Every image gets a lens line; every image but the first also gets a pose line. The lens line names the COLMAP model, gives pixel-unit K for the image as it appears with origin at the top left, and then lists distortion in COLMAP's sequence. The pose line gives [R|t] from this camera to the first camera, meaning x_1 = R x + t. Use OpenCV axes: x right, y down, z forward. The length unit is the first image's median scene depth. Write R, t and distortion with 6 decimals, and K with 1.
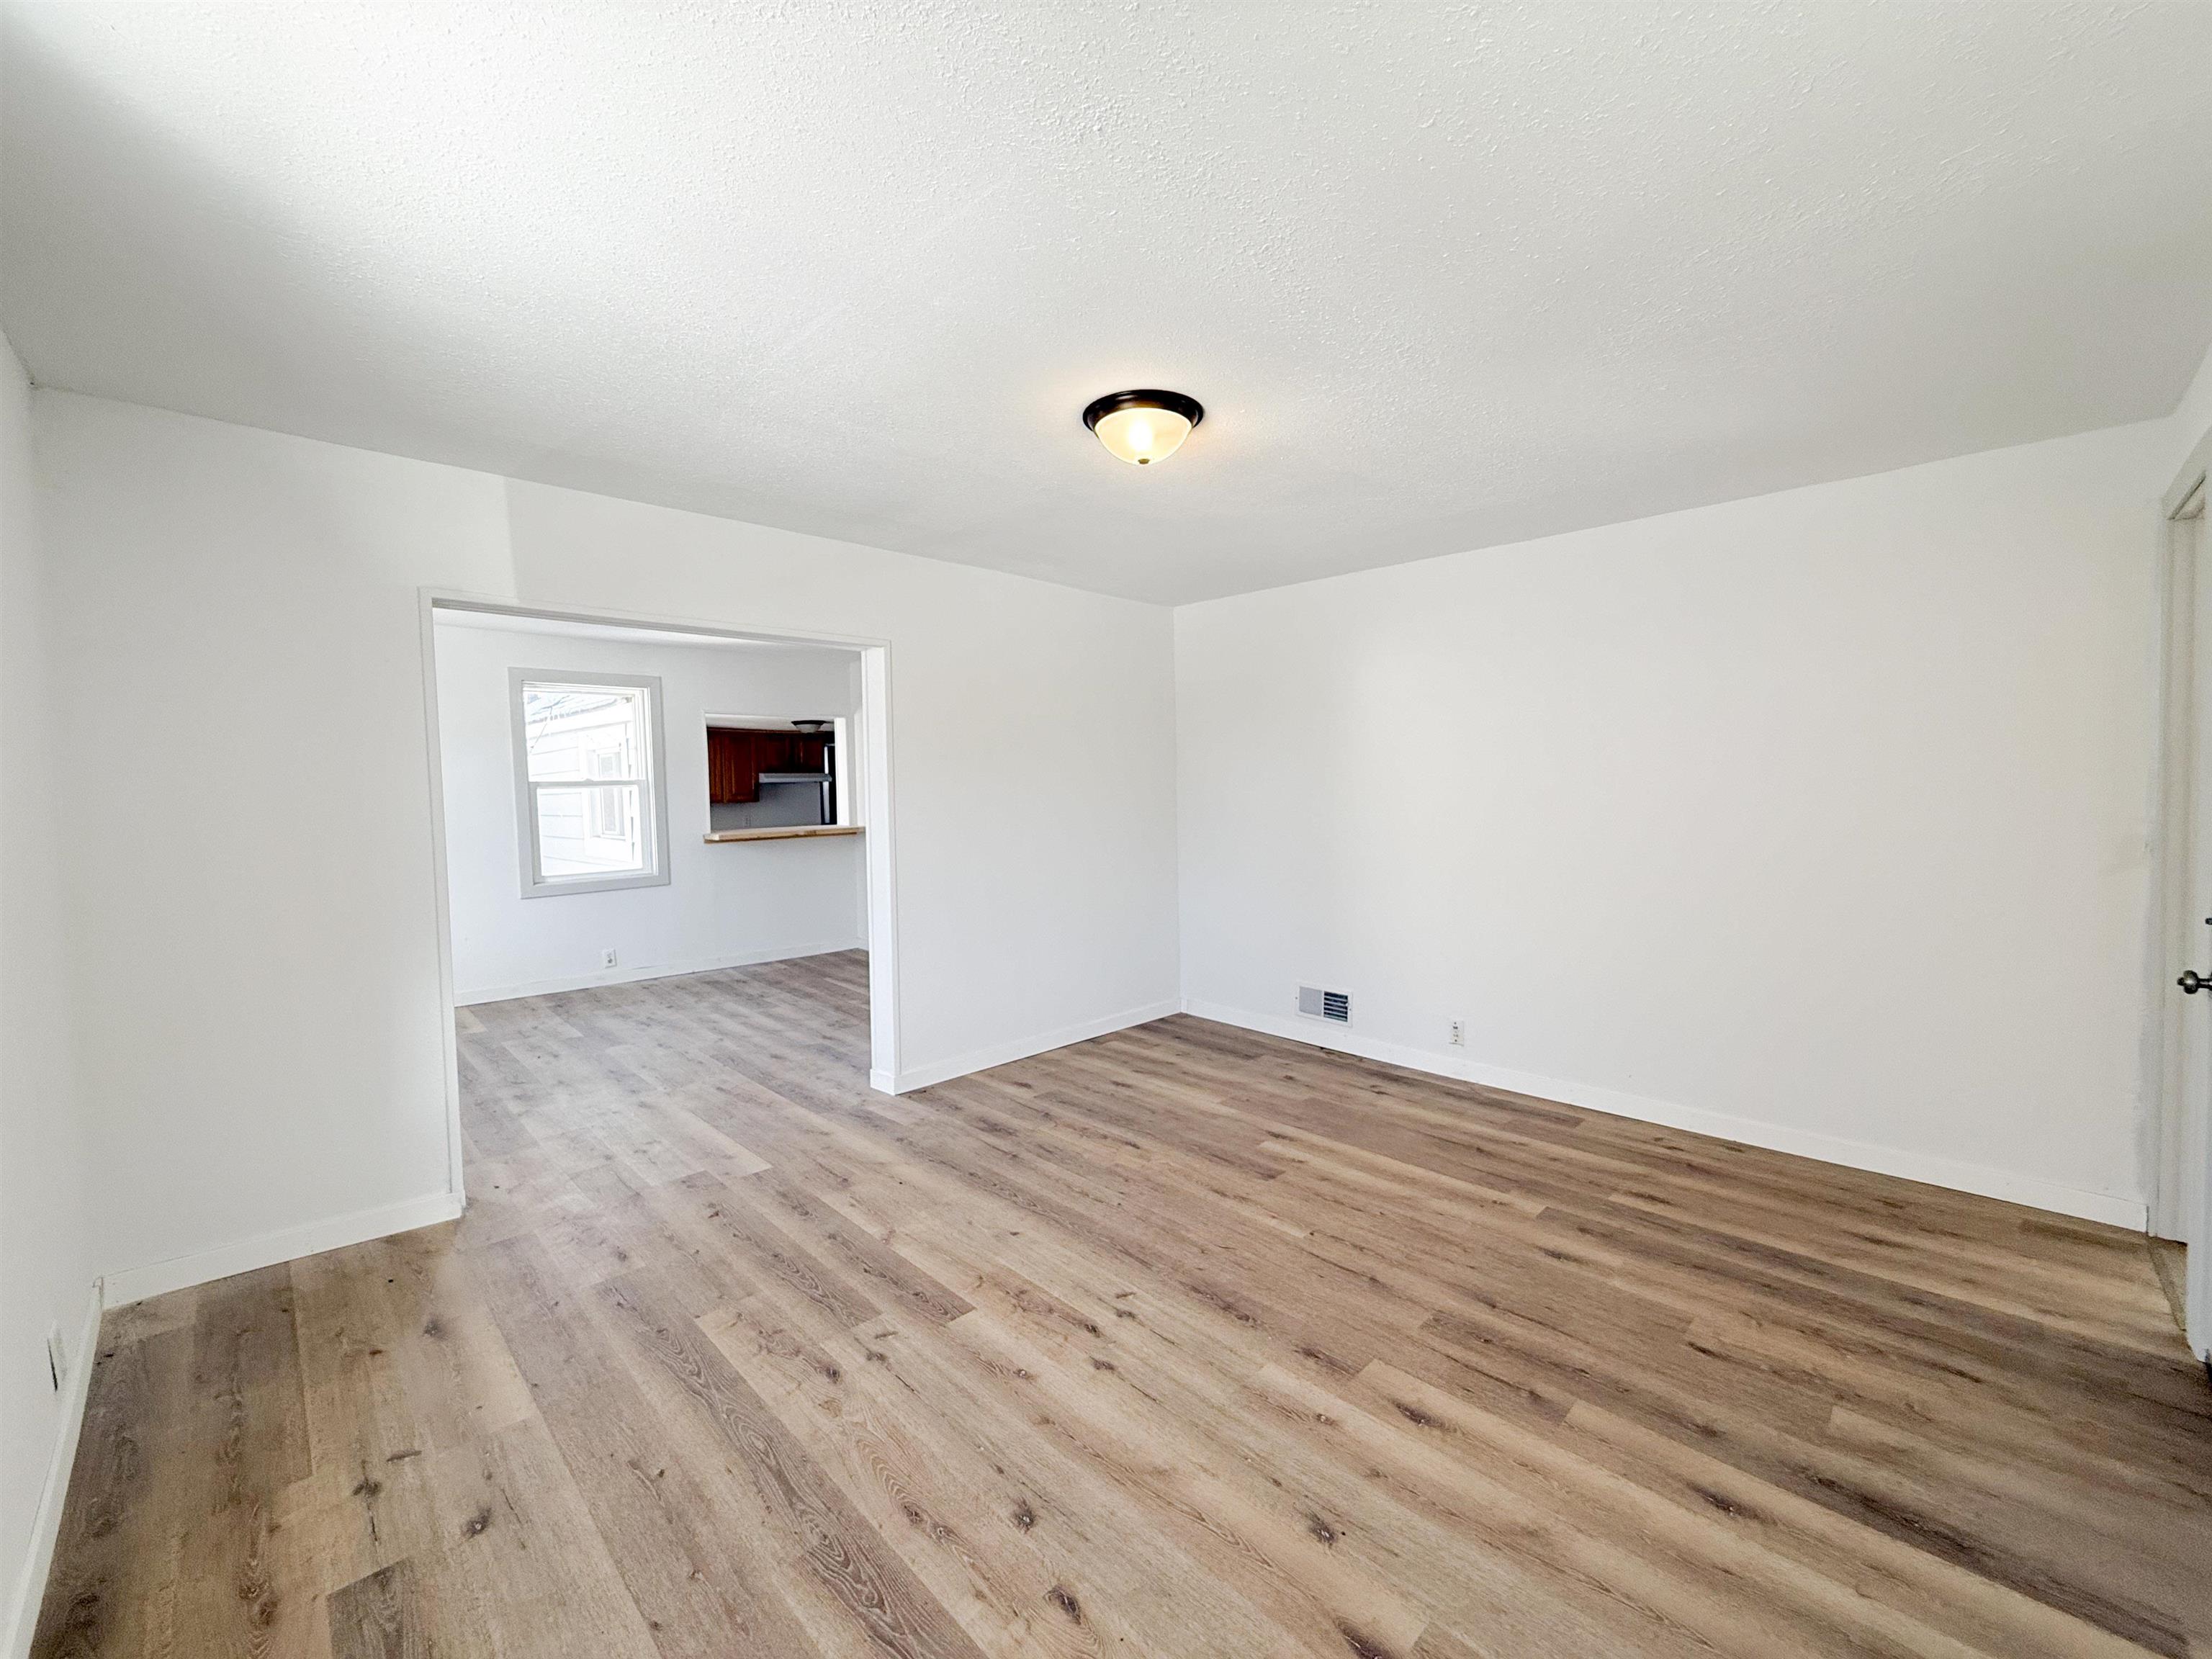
lens RADIAL K [[877.2, 0, 1098.0], [0, 877.2, 829.5], [0, 0, 1]] dist [0.001393, 0.000062]
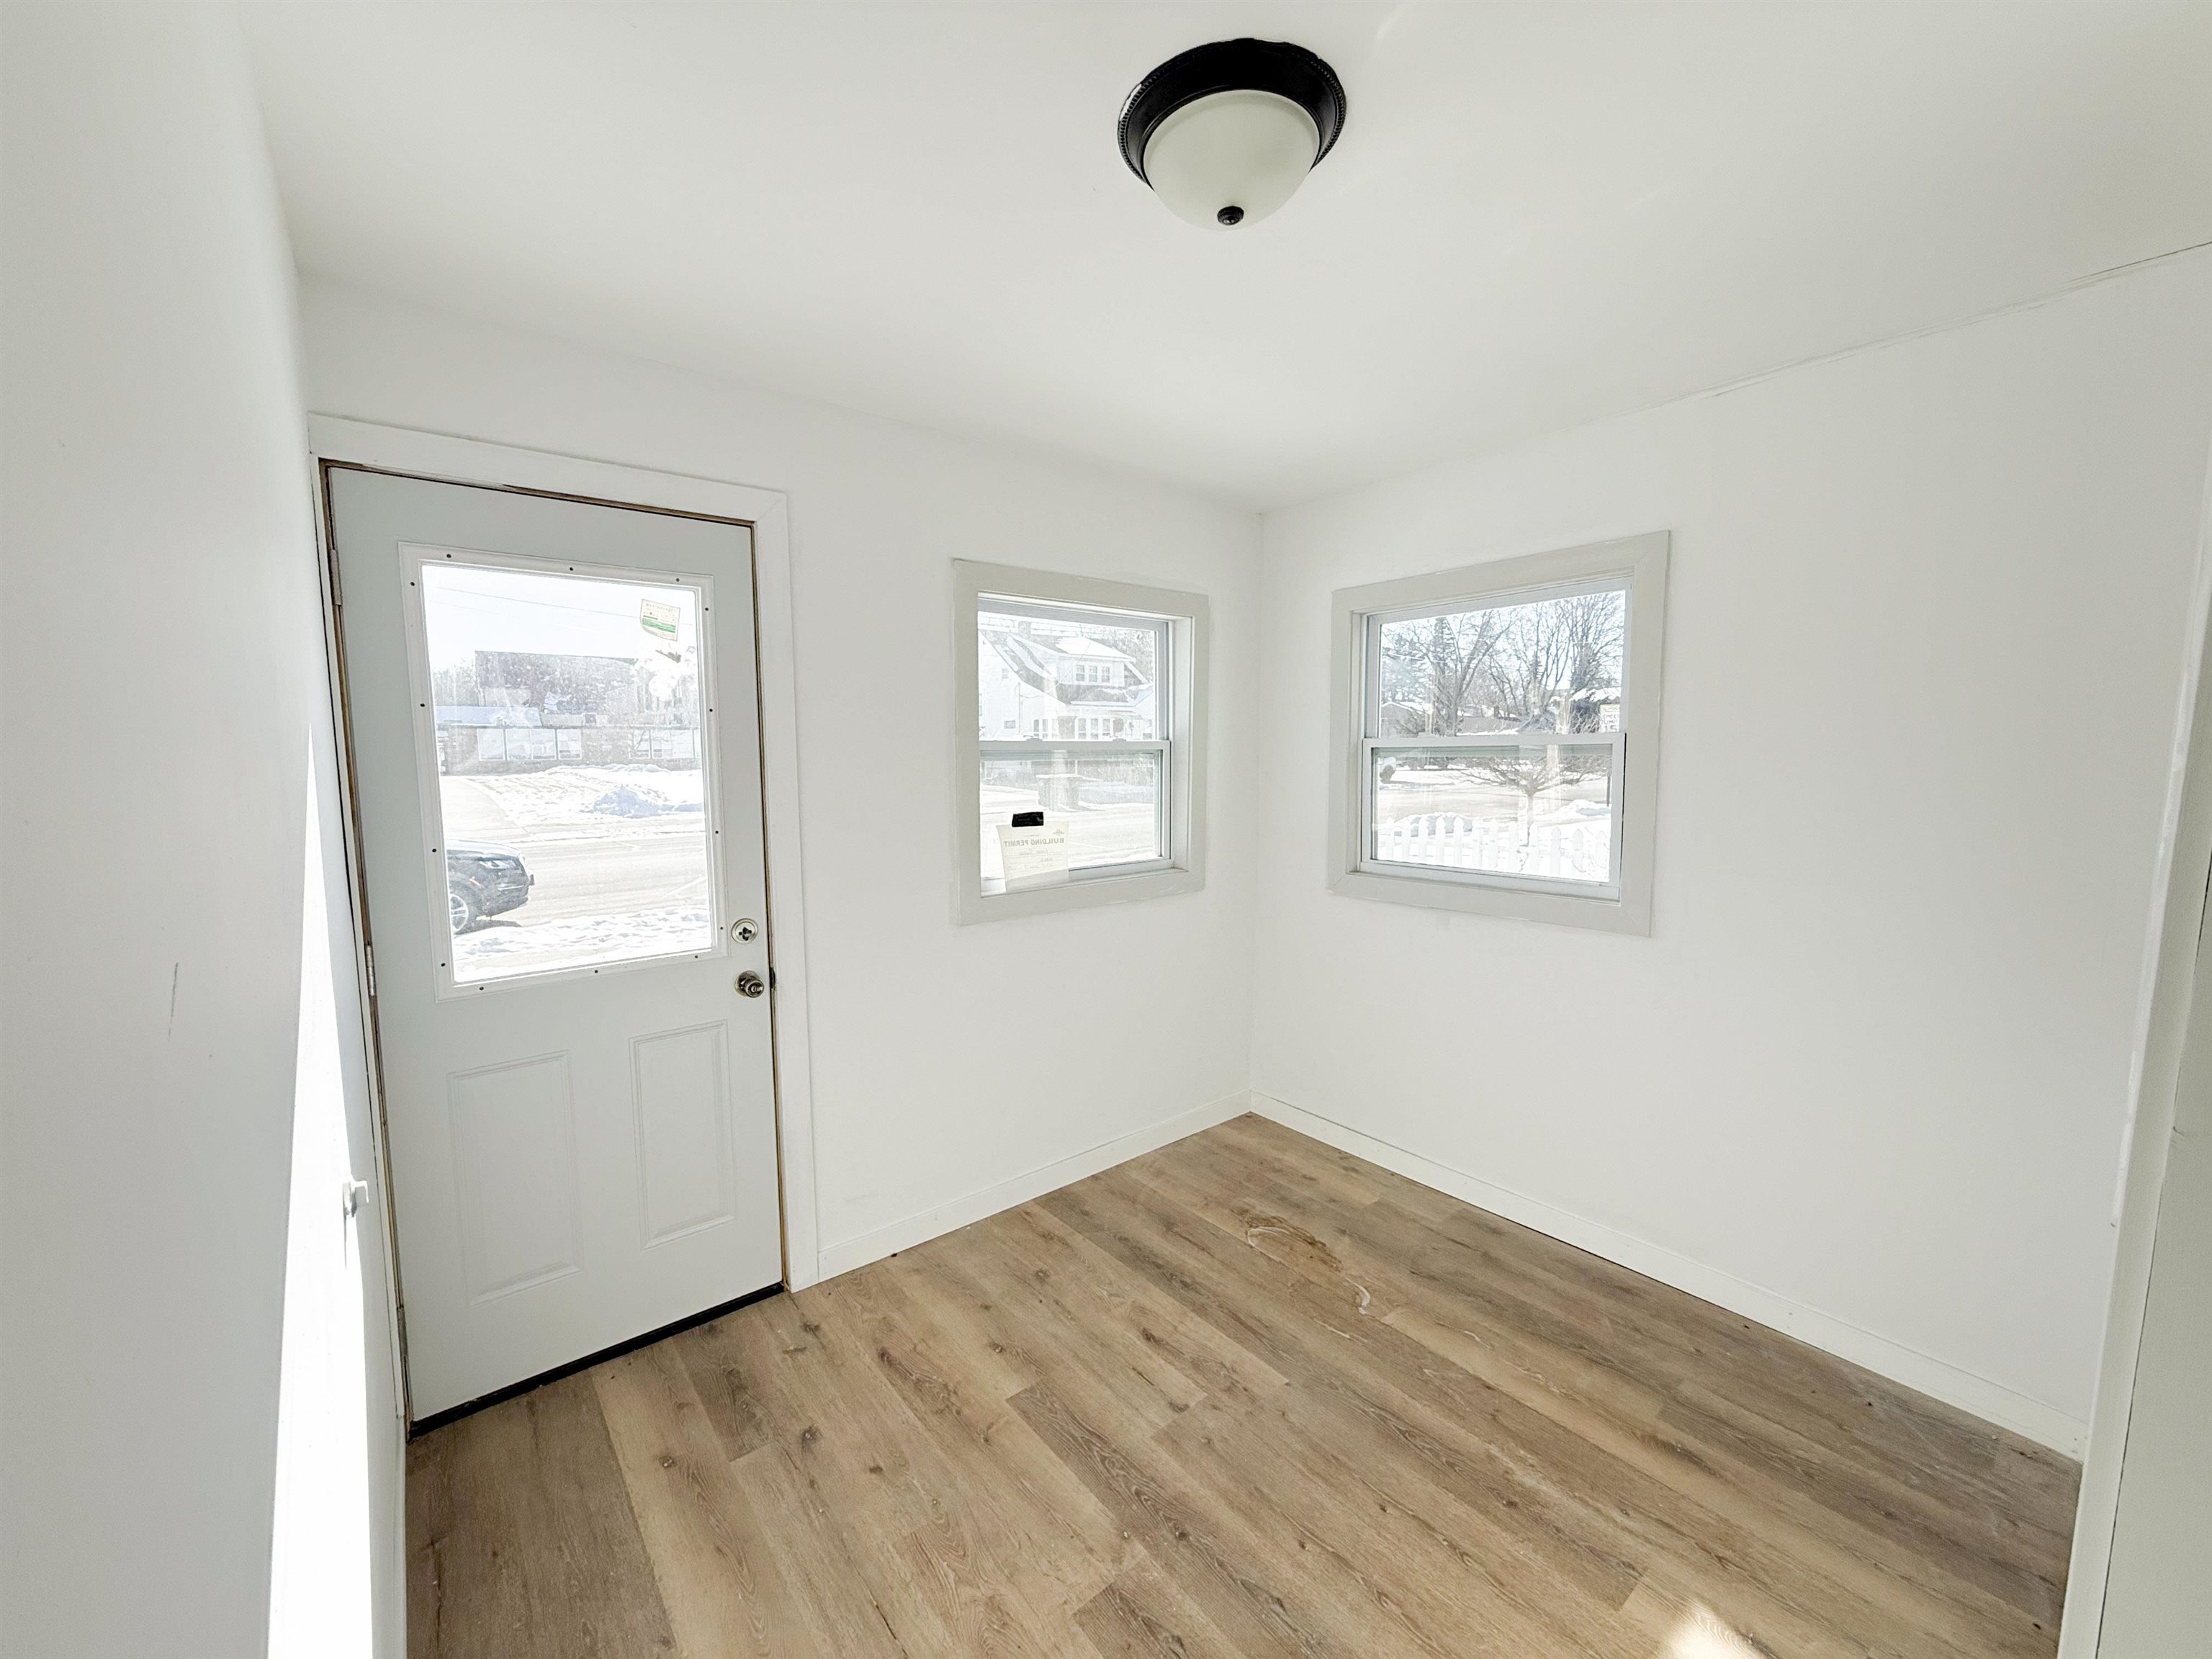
lens RADIAL K [[877.2, 0, 1098.0], [0, 877.2, 829.5], [0, 0, 1]] dist [0.001393, 0.000062]
pose [[-0.988220, 0.001199, 0.153038, -0.330365], [0.026323, 0.986399, 0.162249, -0.117766], [-0.150762, 0.164366, -0.974810, 1.575871]]
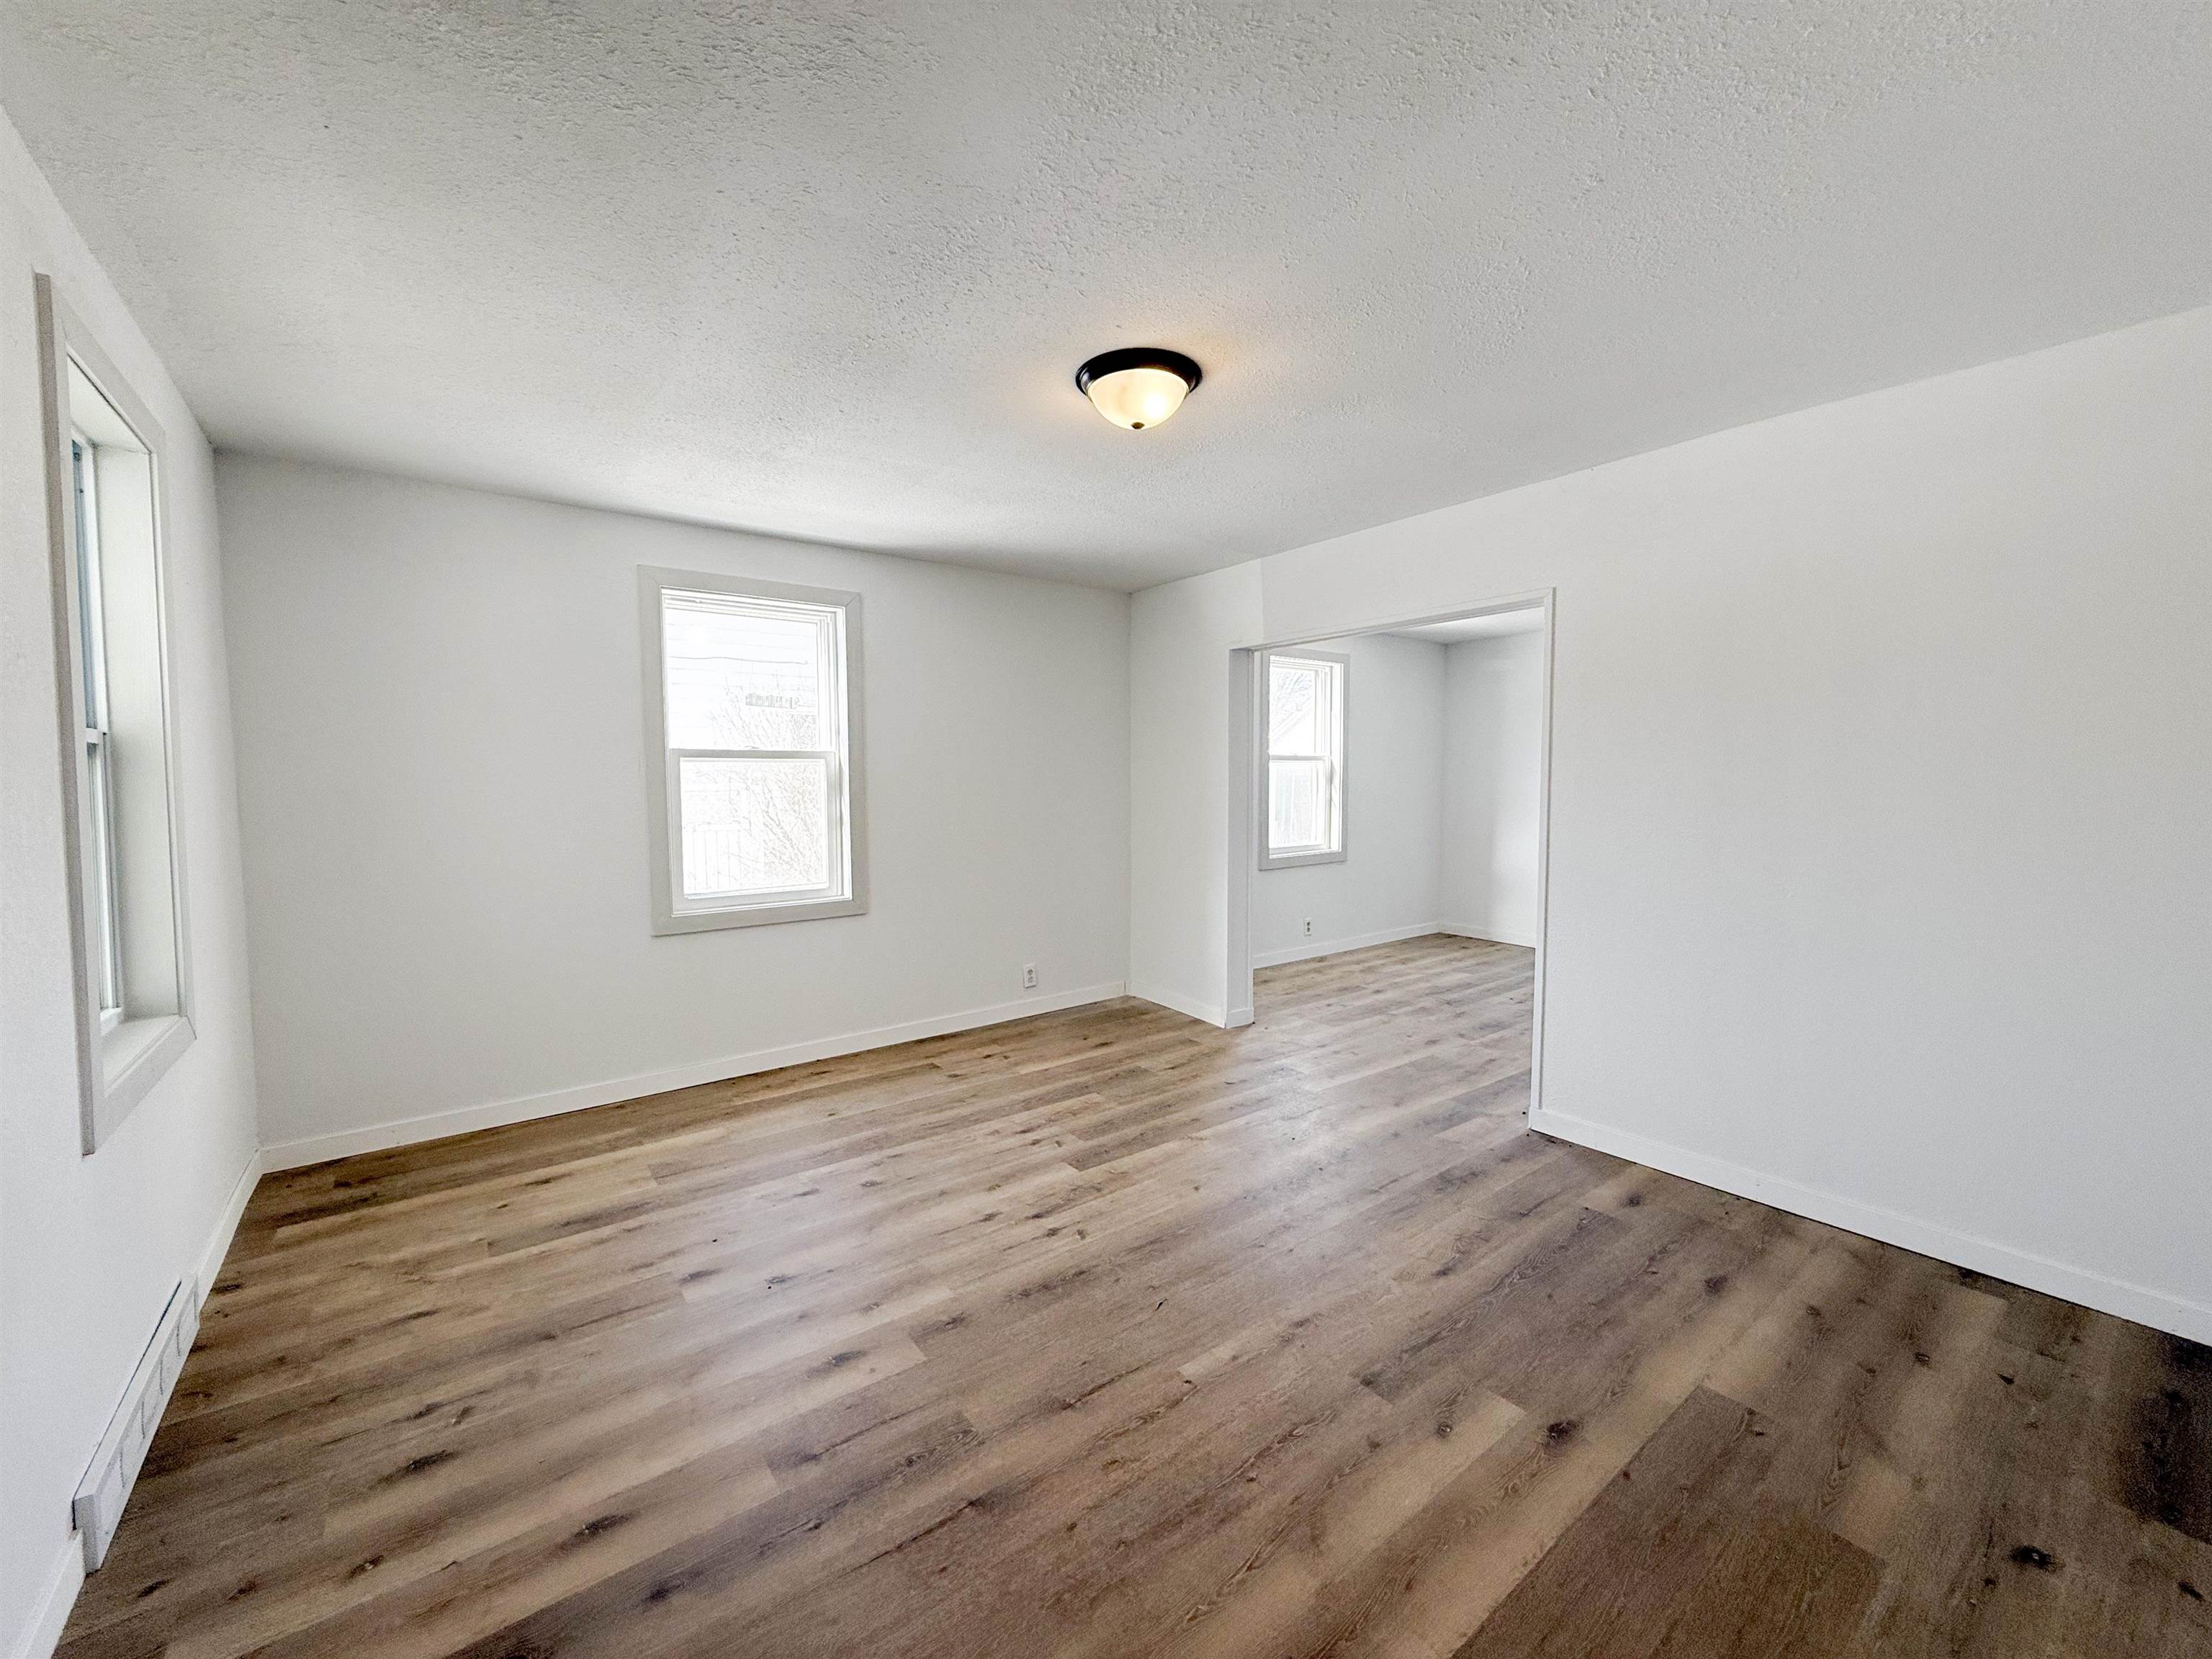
lens RADIAL K [[869.8, 0, 1066.0], [0, 869.8, 828.1], [0, 0, 1]] dist [-0.001552, -0.000064]
pose [[-0.141534, 0.071232, -0.987367, 0.976561], [-0.047352, 0.995779, 0.078627, -0.040920], [0.988800, 0.057882, -0.137564, 1.028801]]
